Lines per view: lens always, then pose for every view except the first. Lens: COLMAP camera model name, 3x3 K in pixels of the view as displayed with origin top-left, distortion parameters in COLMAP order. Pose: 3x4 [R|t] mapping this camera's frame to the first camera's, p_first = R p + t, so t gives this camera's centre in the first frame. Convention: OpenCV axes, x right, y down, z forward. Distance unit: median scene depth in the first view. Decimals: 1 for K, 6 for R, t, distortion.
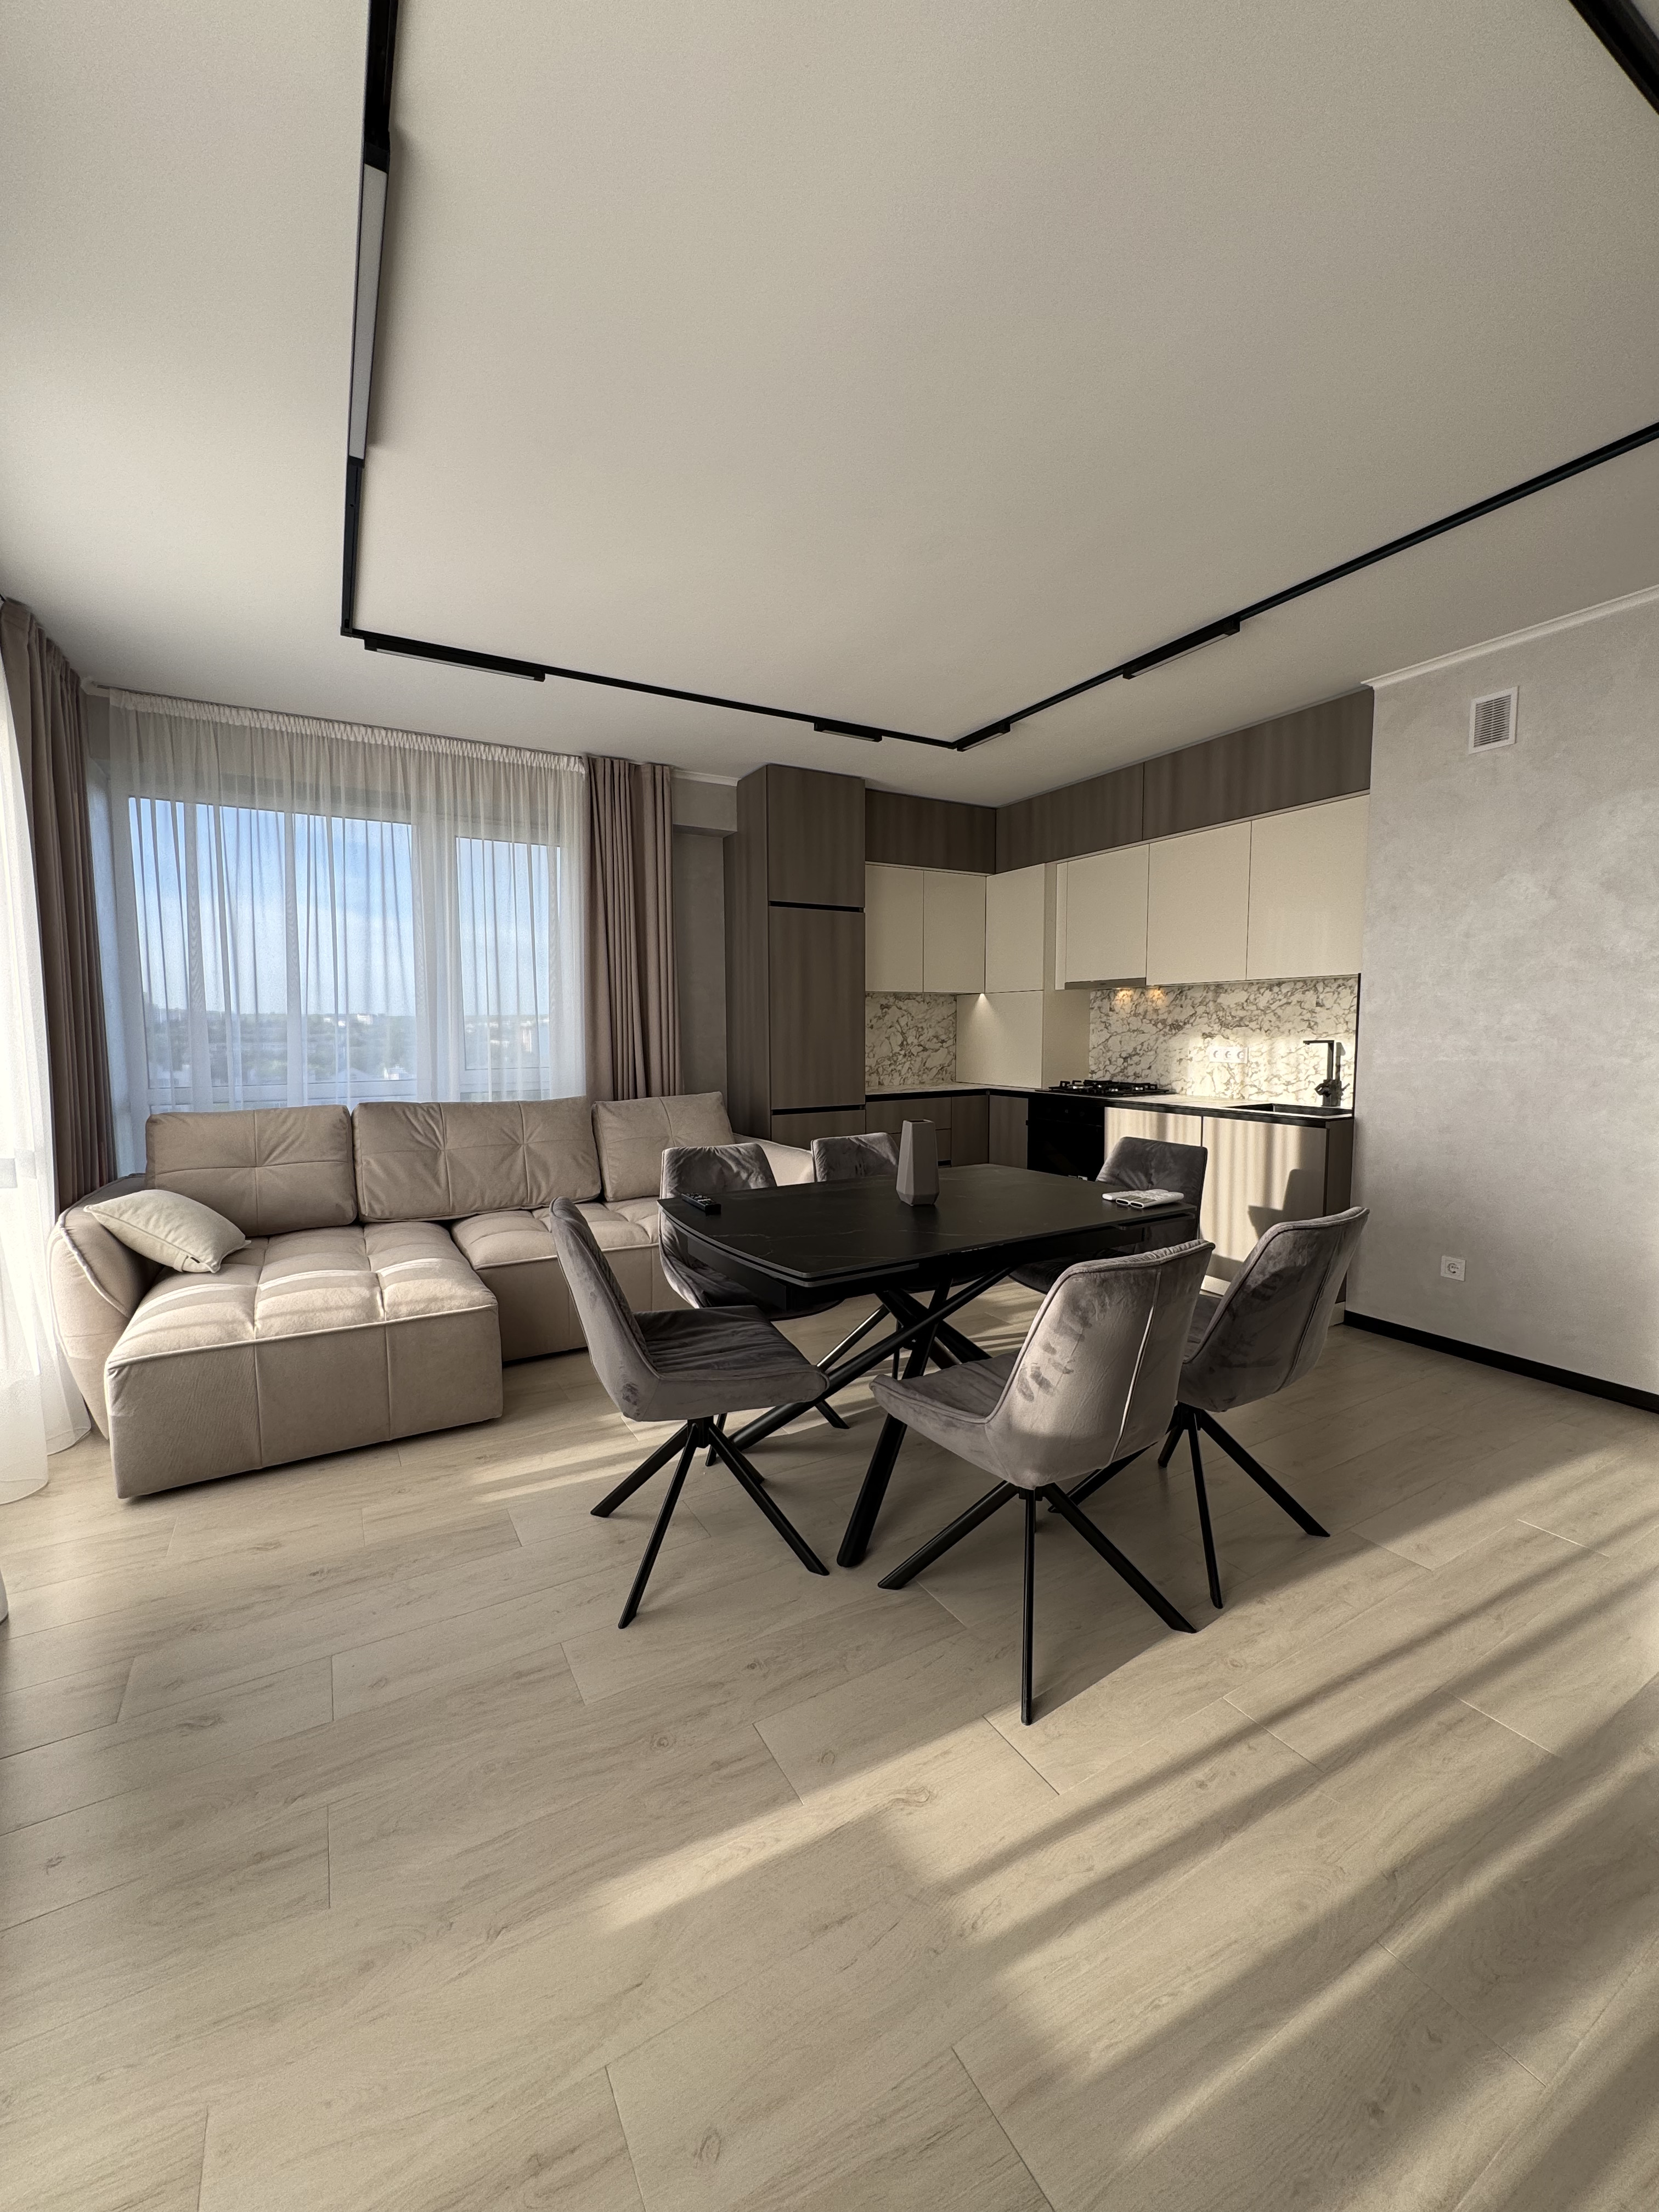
lens RADIAL K [[877.3, 0, 829.5], [0, 877.3, 1106.0], [0, 0, 1]] dist [-0.009231, 0.000342]
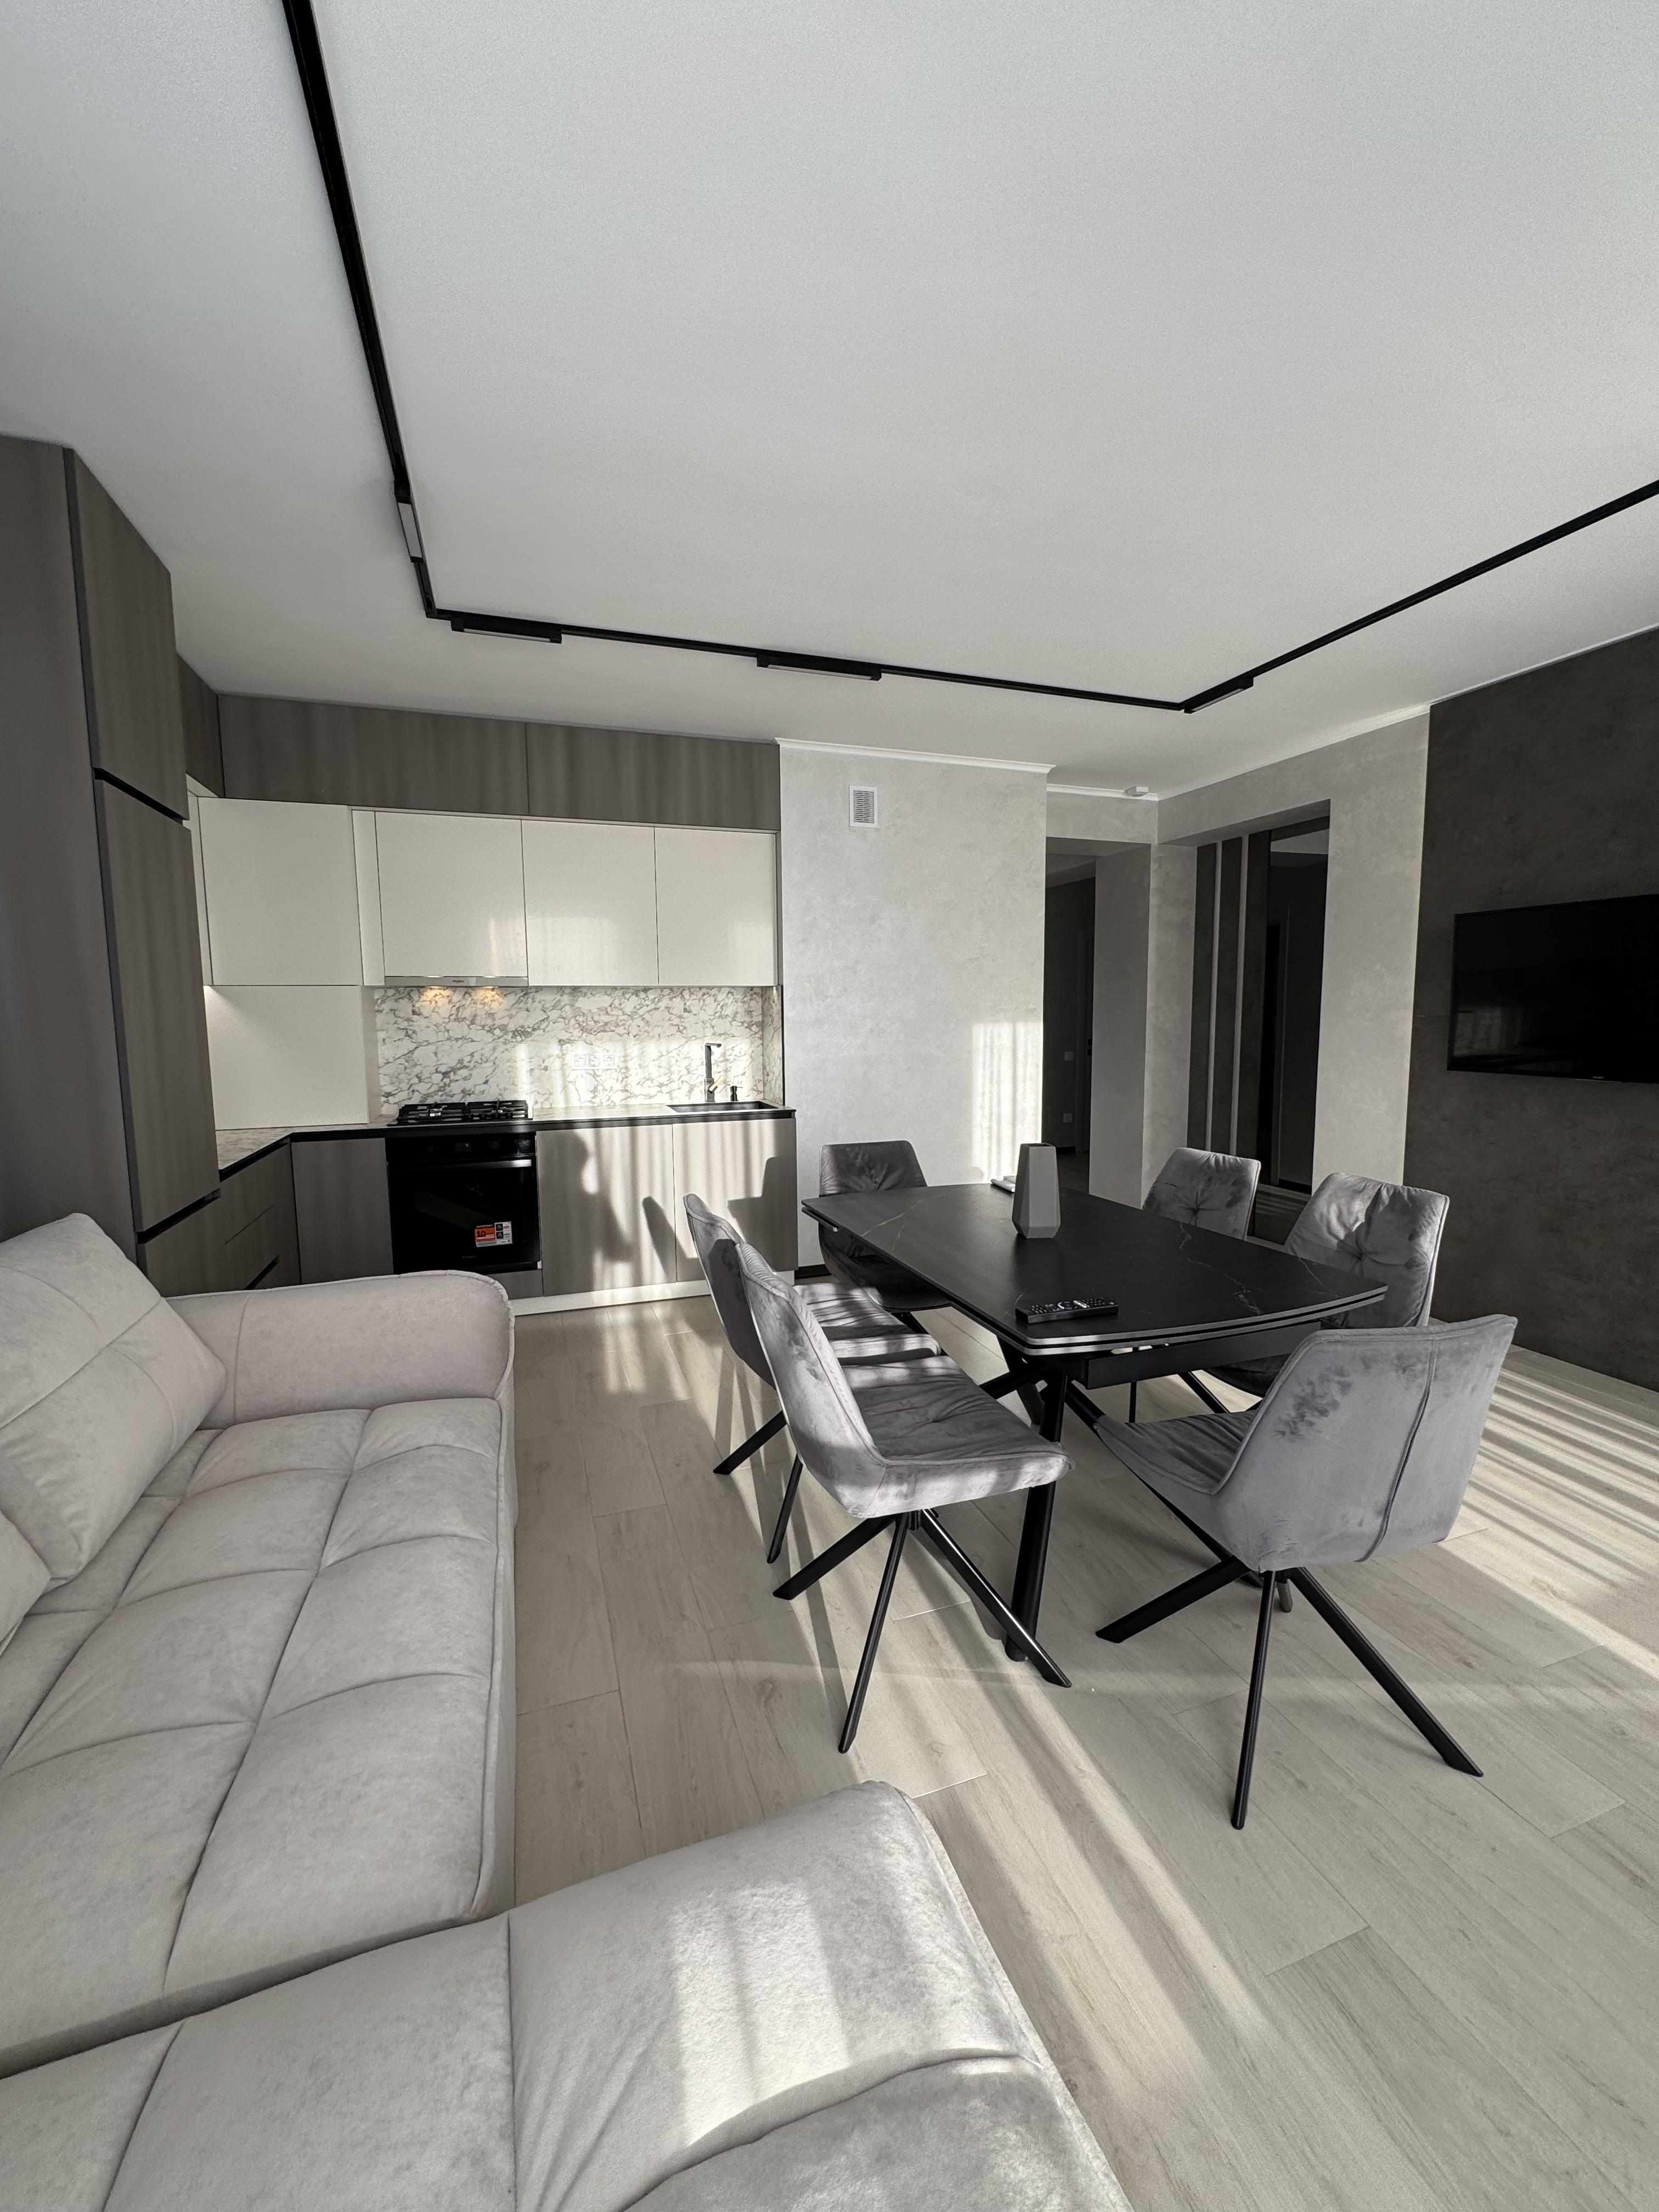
lens RADIAL K [[877.3, 0, 829.5], [0, 877.3, 1106.0], [0, 0, 1]] dist [-0.009231, 0.000342]
pose [[0.183441, -0.100626, 0.977867, -0.470541], [0.097413, 0.991712, 0.083777, -0.069306], [-0.978192, 0.079889, 0.191723, 0.601237]]
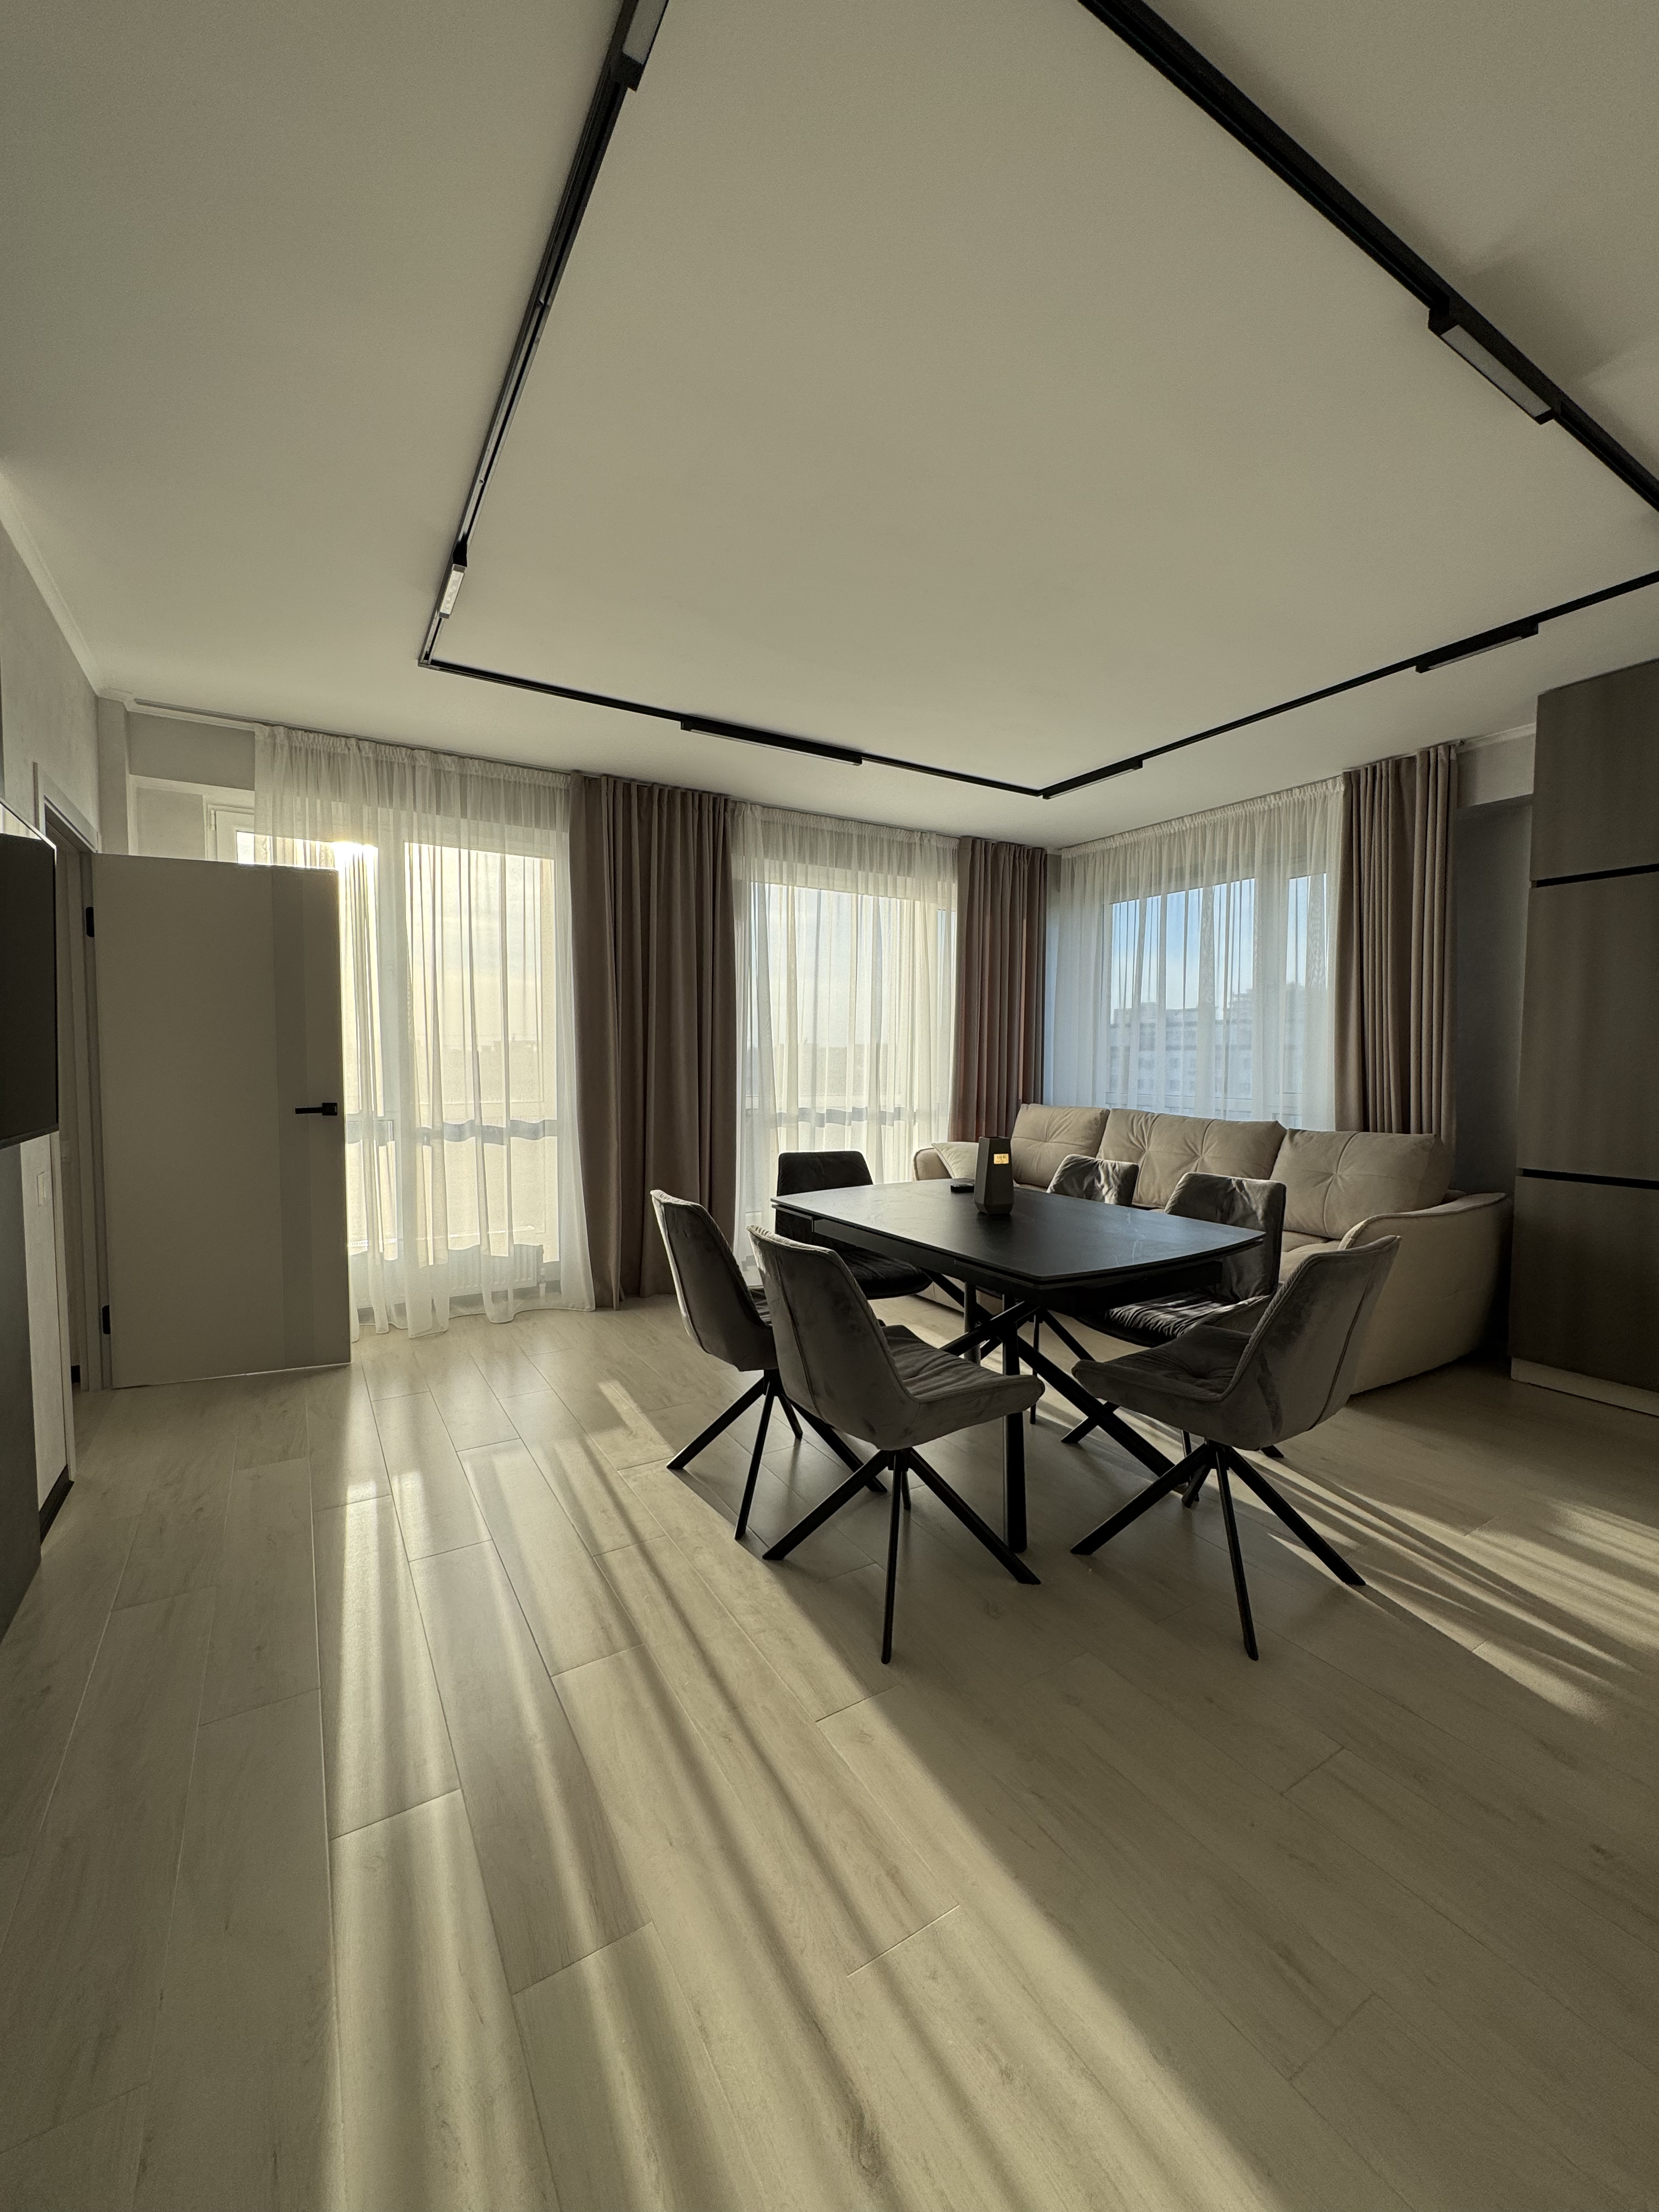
lens RADIAL K [[877.3, 0, 829.5], [0, 877.3, 1106.0], [0, 0, 1]] dist [-0.009231, 0.000342]
pose [[0.029031, 0.059568, -0.997802, 0.699093], [-0.093641, 0.993995, 0.056616, -0.037692], [0.995183, 0.091791, 0.034435, 0.445017]]
